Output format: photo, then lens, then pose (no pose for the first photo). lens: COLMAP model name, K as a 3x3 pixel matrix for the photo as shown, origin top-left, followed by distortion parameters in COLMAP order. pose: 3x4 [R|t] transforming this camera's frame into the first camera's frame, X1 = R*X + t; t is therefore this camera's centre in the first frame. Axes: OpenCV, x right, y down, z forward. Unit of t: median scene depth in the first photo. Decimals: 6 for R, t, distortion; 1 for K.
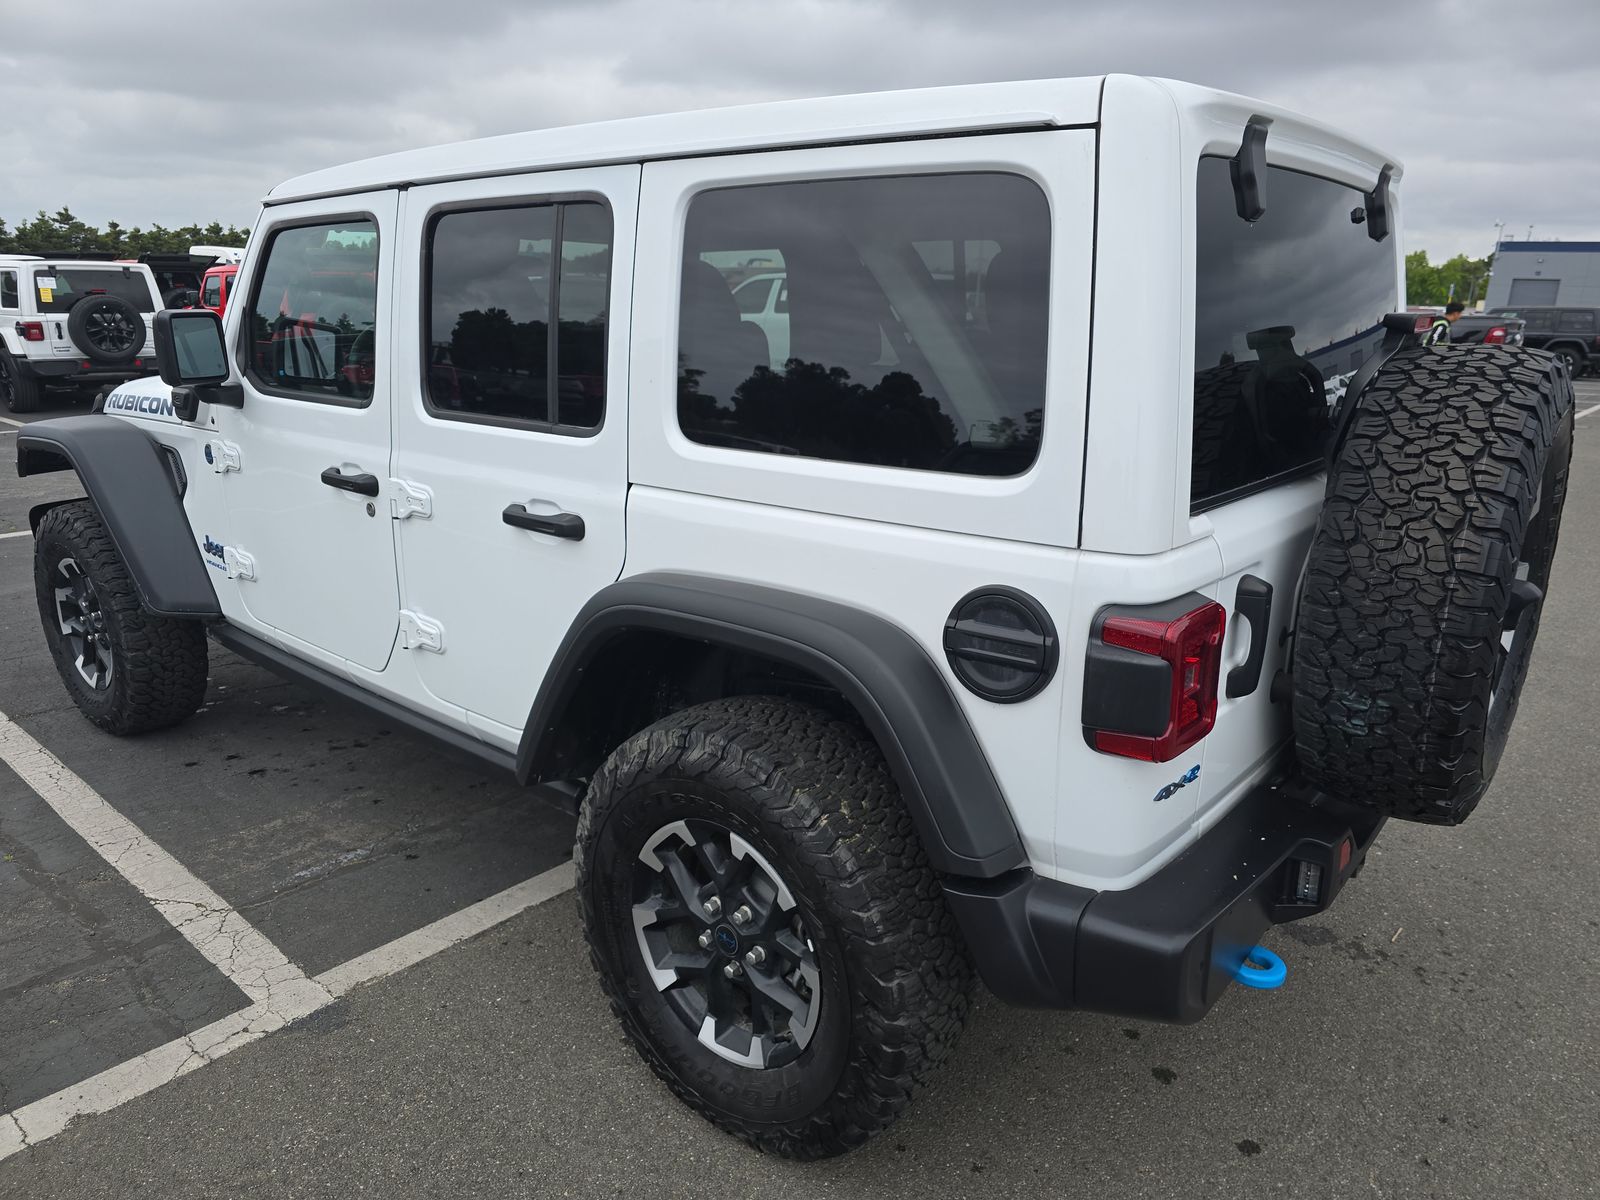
lens RADIAL K [[1092.5, 0, 827.2], [0, 1092.5, 602.1], [0, 0, 1]] dist [-0.000754, -0.028517]
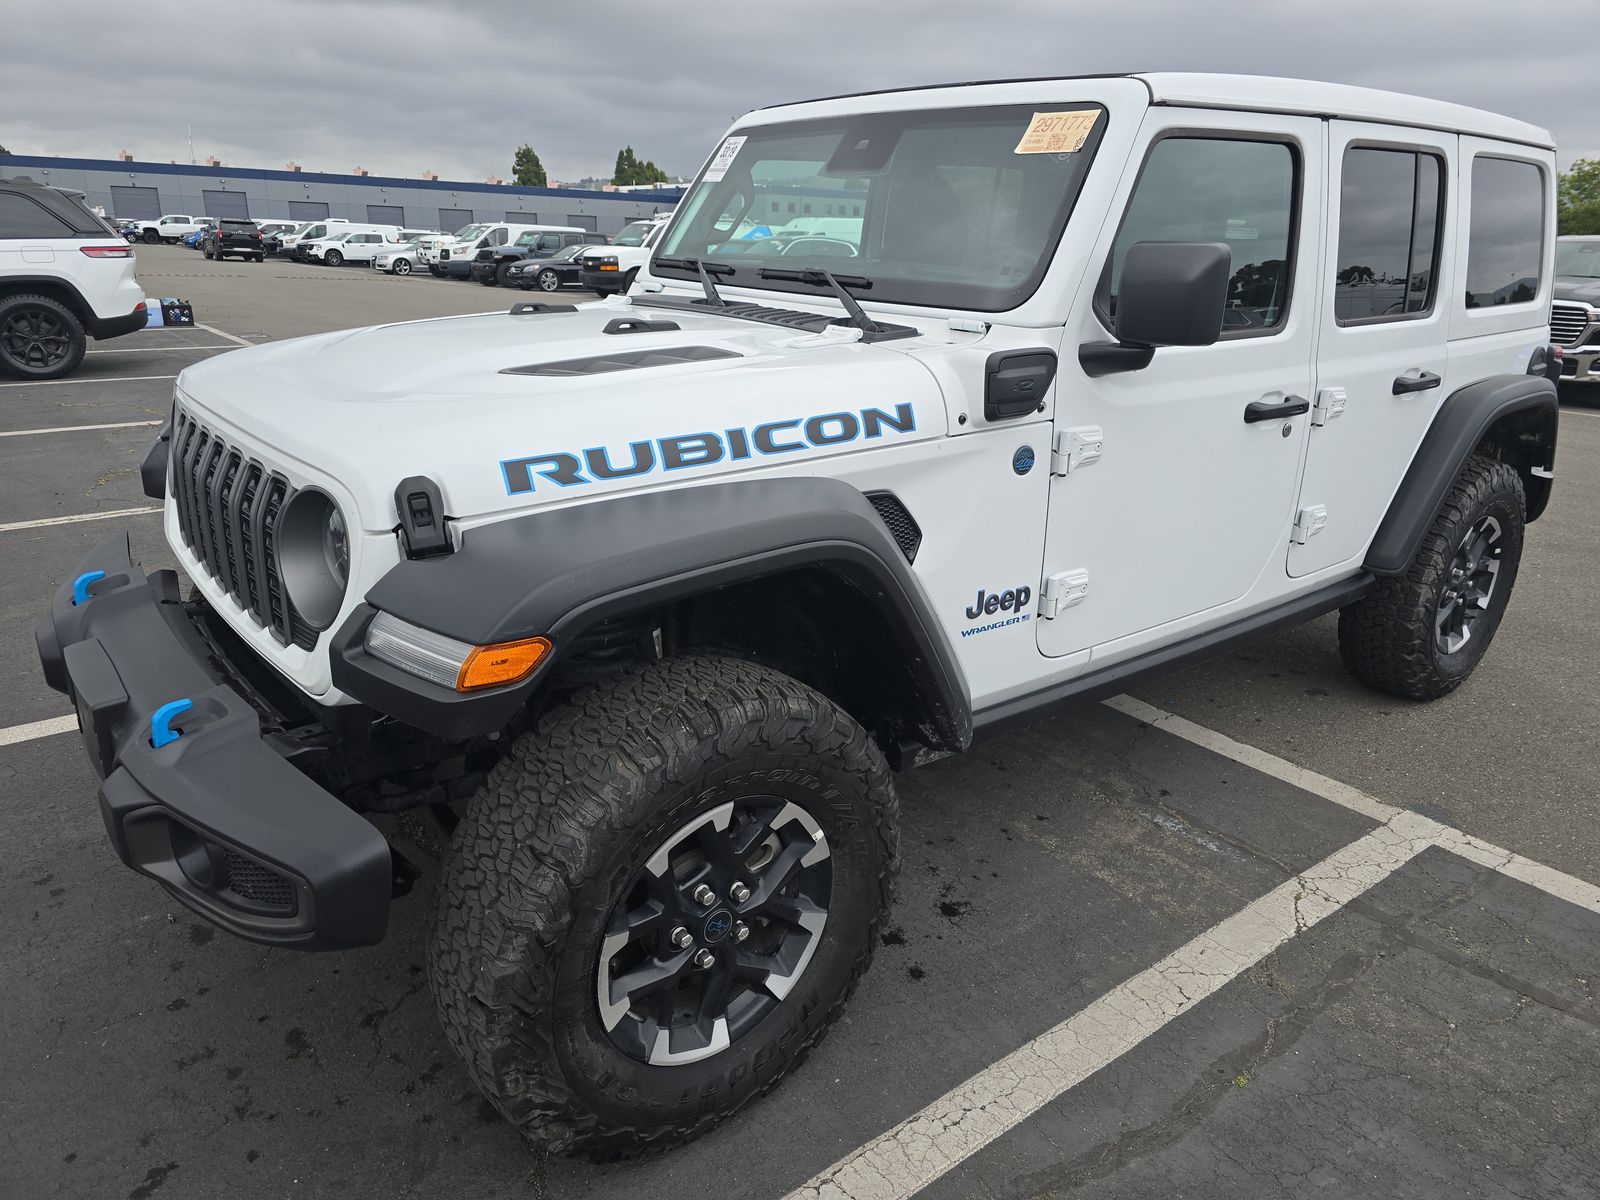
lens RADIAL K [[1092.5, 0, 827.2], [0, 1092.5, 602.1], [0, 0, 1]] dist [-0.000754, -0.028517]
pose [[0.219102, -0.345223, 0.912587, -1.410529], [0.250396, 0.923884, 0.289379, -0.319069], [-0.943025, 0.165105, 0.288867, 1.056451]]
